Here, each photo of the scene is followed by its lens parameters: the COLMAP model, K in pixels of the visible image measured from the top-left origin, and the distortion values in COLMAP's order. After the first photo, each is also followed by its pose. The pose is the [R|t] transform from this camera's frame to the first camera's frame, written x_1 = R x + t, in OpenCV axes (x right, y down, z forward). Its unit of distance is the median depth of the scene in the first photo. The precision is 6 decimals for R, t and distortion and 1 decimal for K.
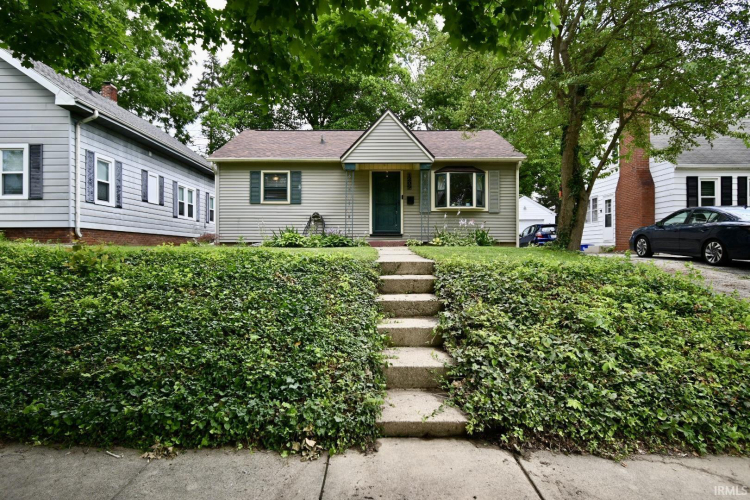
lens RADIAL K [[412.5, 0, 373.9], [0, 412.5, 252.0], [0, 0, 1]] dist [-0.000213, 0.000481]
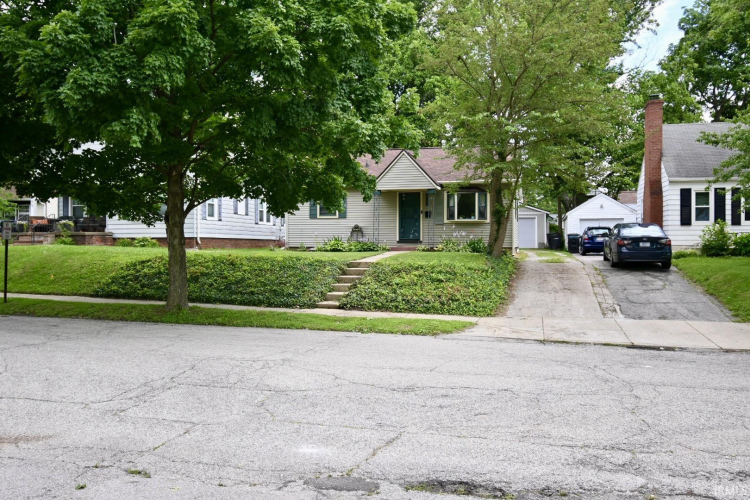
lens RADIAL K [[646.0, 0, 374.8], [0, 646.0, 248.5], [0, 0, 1]] dist [-0.008212, -0.000765]
pose [[0.968310, 0.003525, -0.249725, 0.432990], [-0.003310, 0.999994, 0.001281, -0.022227], [0.249728, -0.000414, 0.968316, -0.991358]]
